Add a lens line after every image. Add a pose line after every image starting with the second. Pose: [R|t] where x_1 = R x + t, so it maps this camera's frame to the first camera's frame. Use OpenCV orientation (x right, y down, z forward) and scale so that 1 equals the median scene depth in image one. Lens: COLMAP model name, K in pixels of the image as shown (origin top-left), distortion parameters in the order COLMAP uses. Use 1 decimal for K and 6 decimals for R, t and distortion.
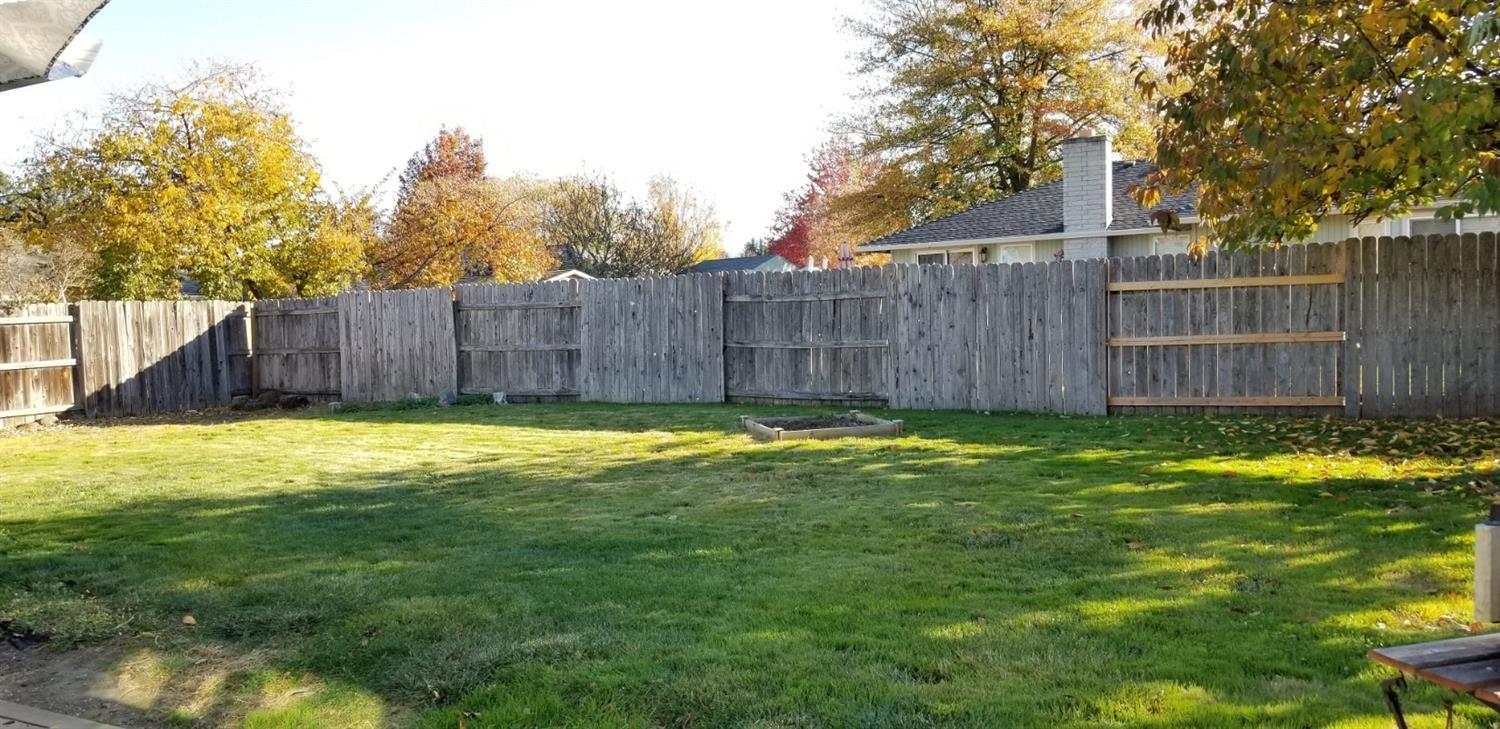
lens RADIAL K [[1173.6, 0, 731.3], [0, 1173.6, 362.9], [0, 0, 1]] dist [0.118793, -0.228653]
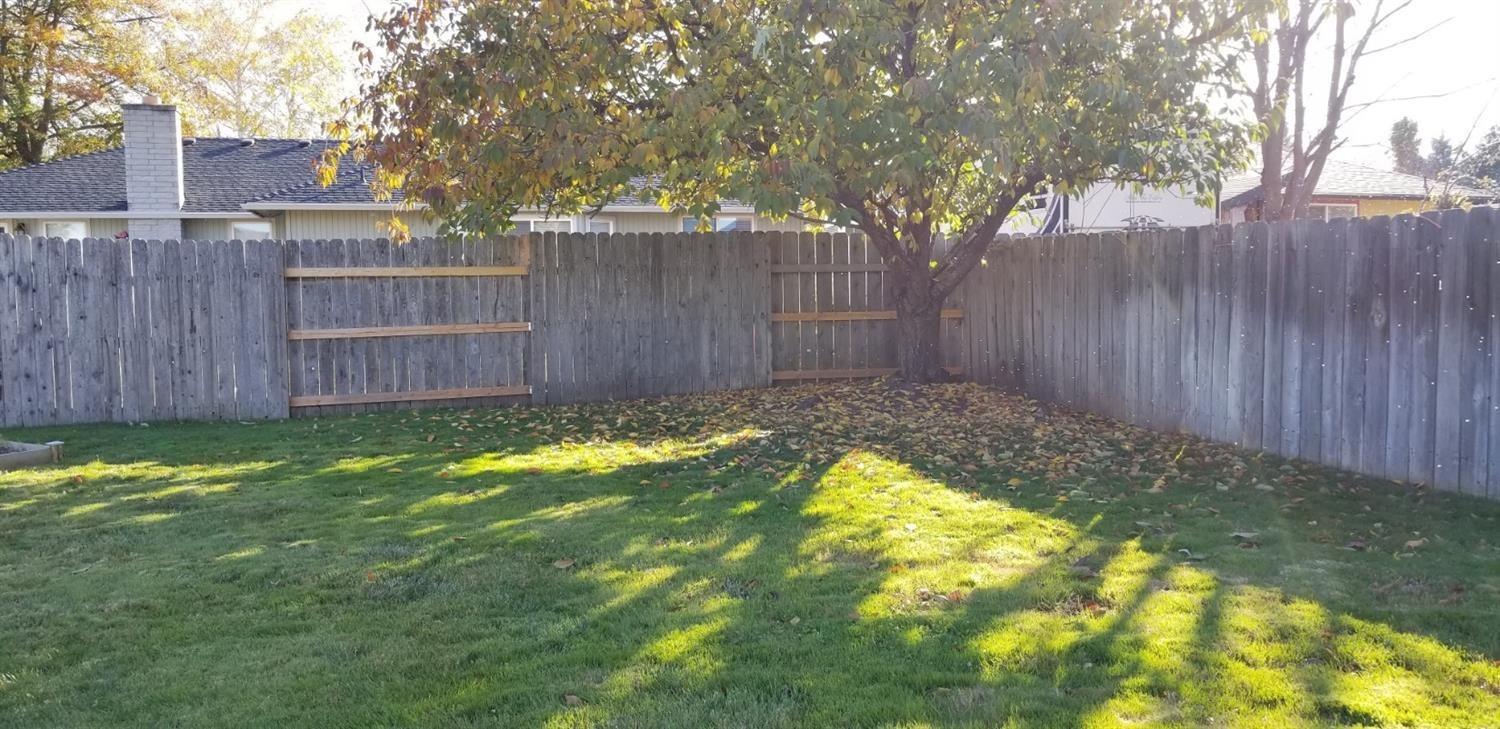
lens RADIAL K [[1173.6, 0, 731.3], [0, 1173.6, 362.9], [0, 0, 1]] dist [0.118793, -0.228653]
pose [[0.687765, -0.028051, 0.725391, -0.099285], [0.025039, 0.999575, 0.014914, -0.001798], [-0.725501, 0.007906, 0.688175, 0.157029]]
